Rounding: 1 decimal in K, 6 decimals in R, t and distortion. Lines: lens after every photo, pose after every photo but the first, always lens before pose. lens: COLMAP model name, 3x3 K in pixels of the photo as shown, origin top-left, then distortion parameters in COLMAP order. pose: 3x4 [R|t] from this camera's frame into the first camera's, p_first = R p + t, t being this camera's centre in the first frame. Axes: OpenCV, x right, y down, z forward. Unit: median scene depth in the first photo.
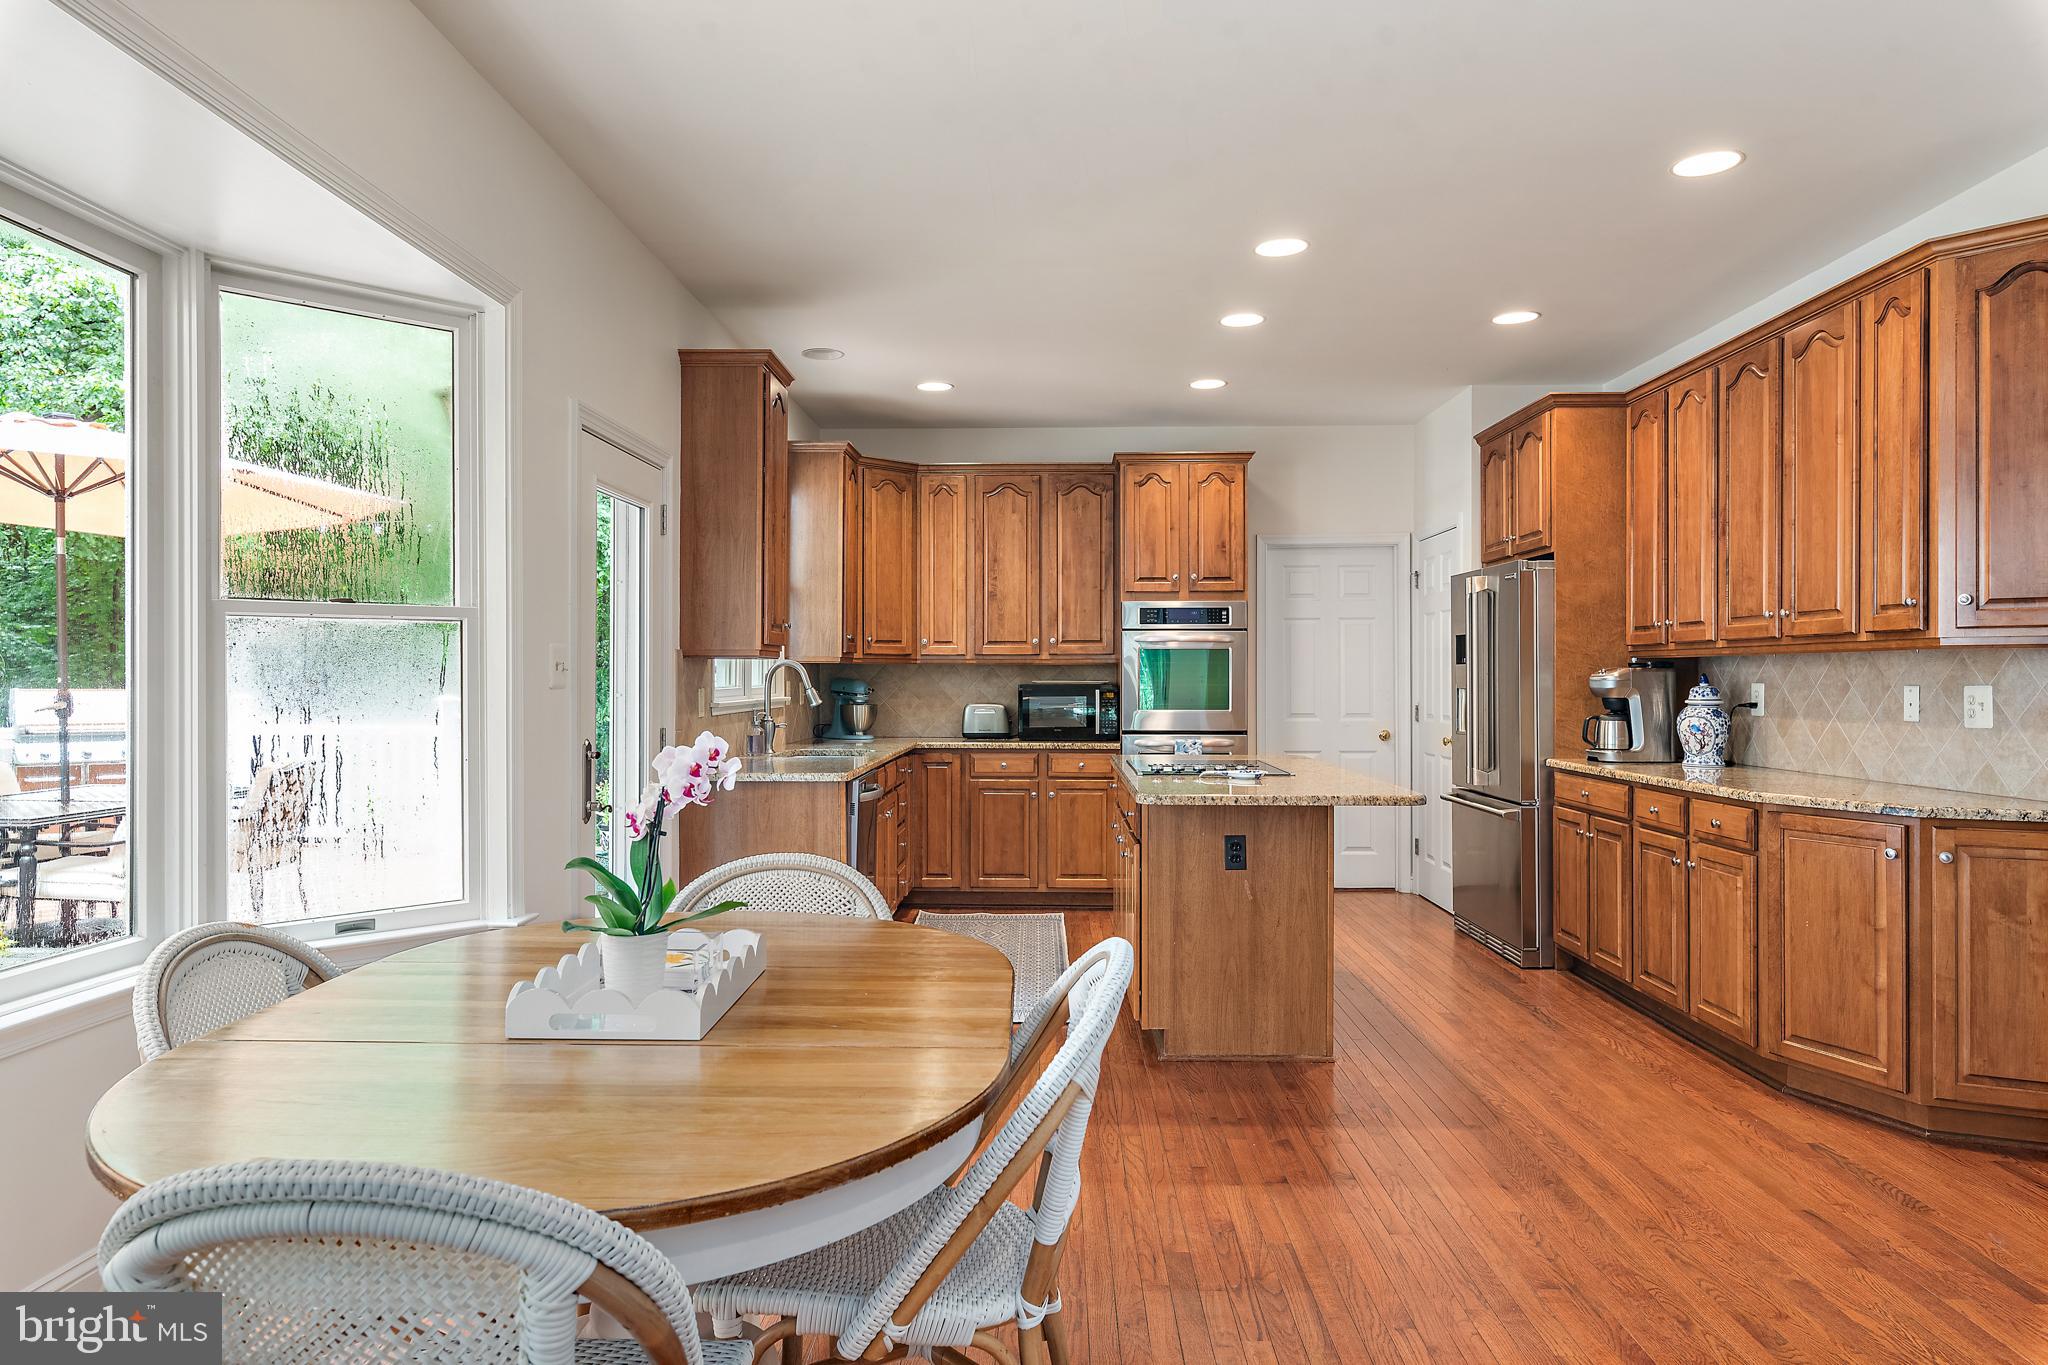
lens RADIAL K [[1277.7, 0, 1020.1], [0, 1277.7, 673.5], [0, 0, 1]] dist [0.001196, -0.000249]
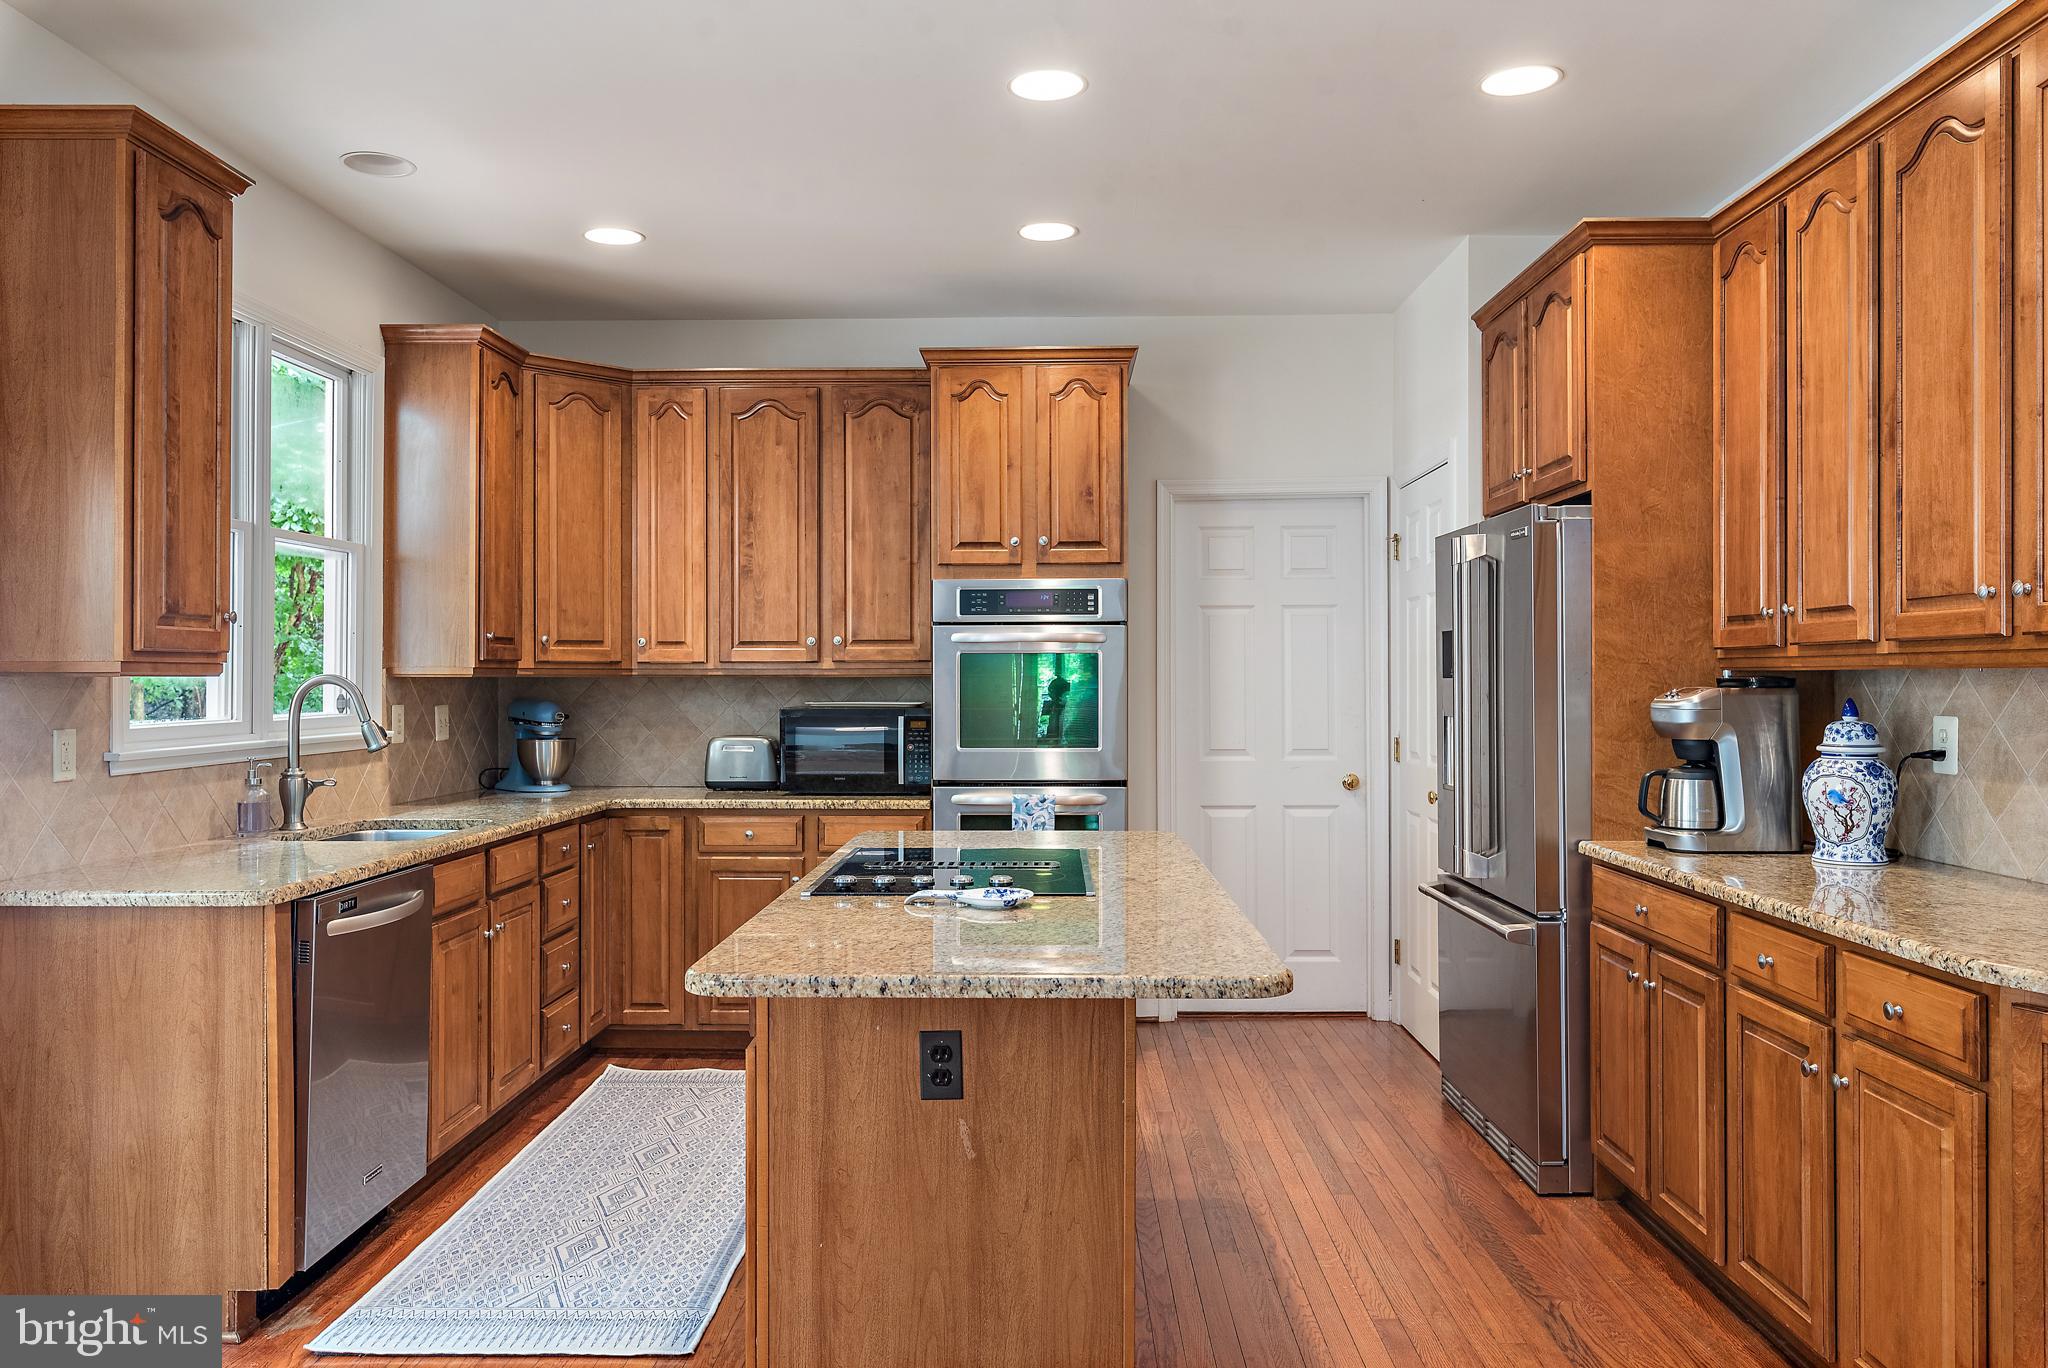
lens RADIAL K [[1477.5, 0, 1026.9], [0, 1477.5, 675.0], [0, 0, 1]] dist [0.001210, 0.000913]
pose [[0.999965, -0.002052, 0.008086, 0.136691], [0.002052, 0.999998, 0.000090, -0.009426], [-0.008086, -0.000074, 0.999967, 0.288301]]
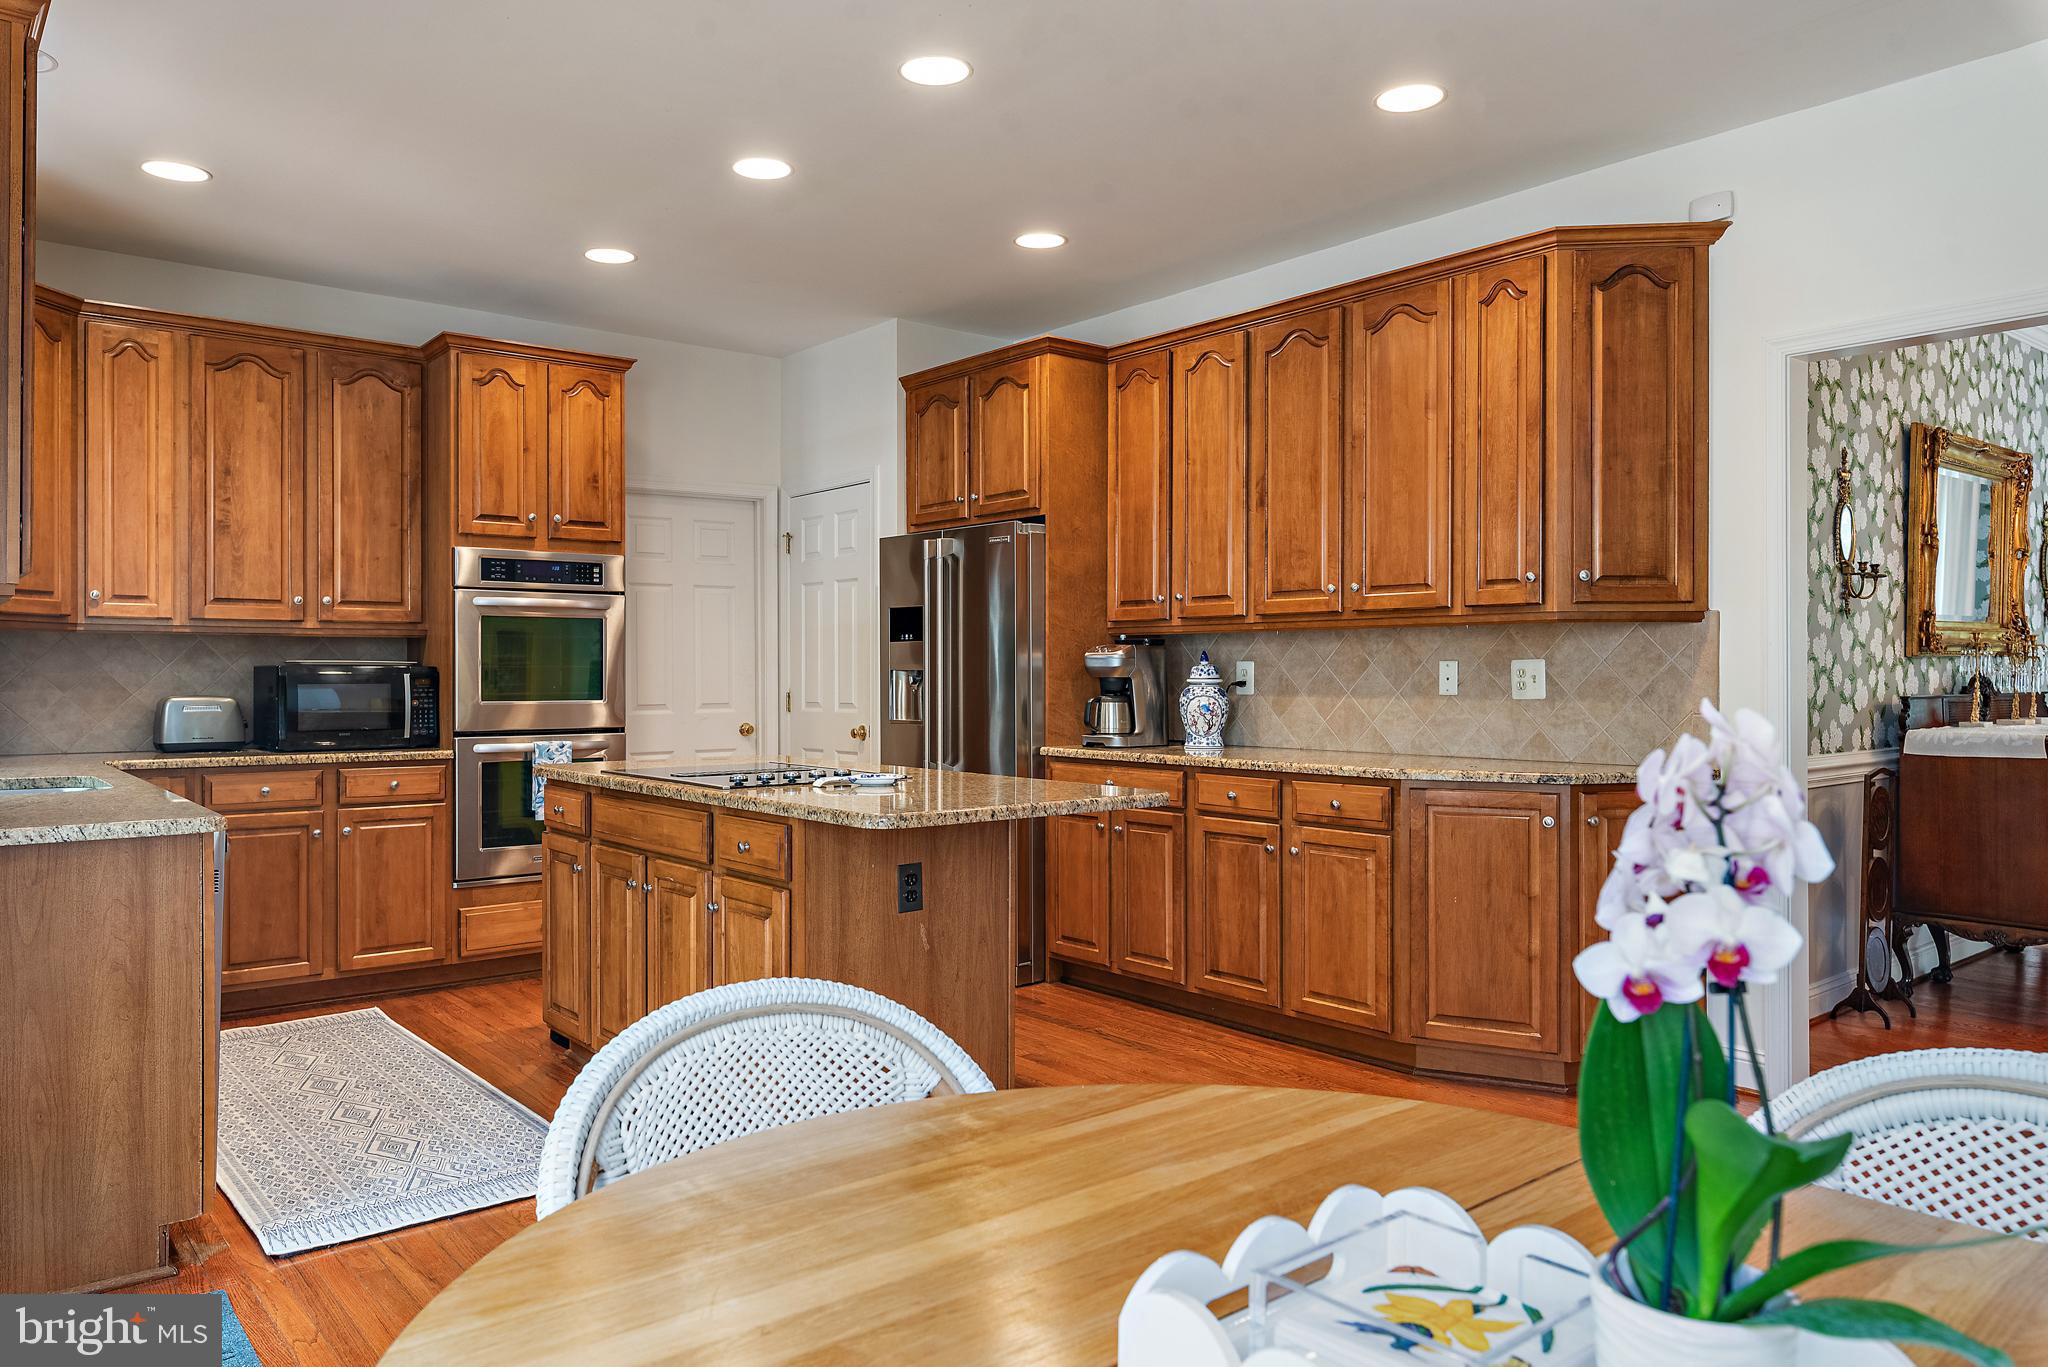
lens RADIAL K [[1382.2, 0, 1027.2], [0, 1382.2, 675.3], [0, 0, 1]] dist [0.000514, 0.000185]
pose [[0.753908, -0.002080, 0.656977, -0.203880], [-0.001250, 0.999989, 0.004601, 0.011250], [-0.656979, -0.004290, 0.753897, 0.253819]]
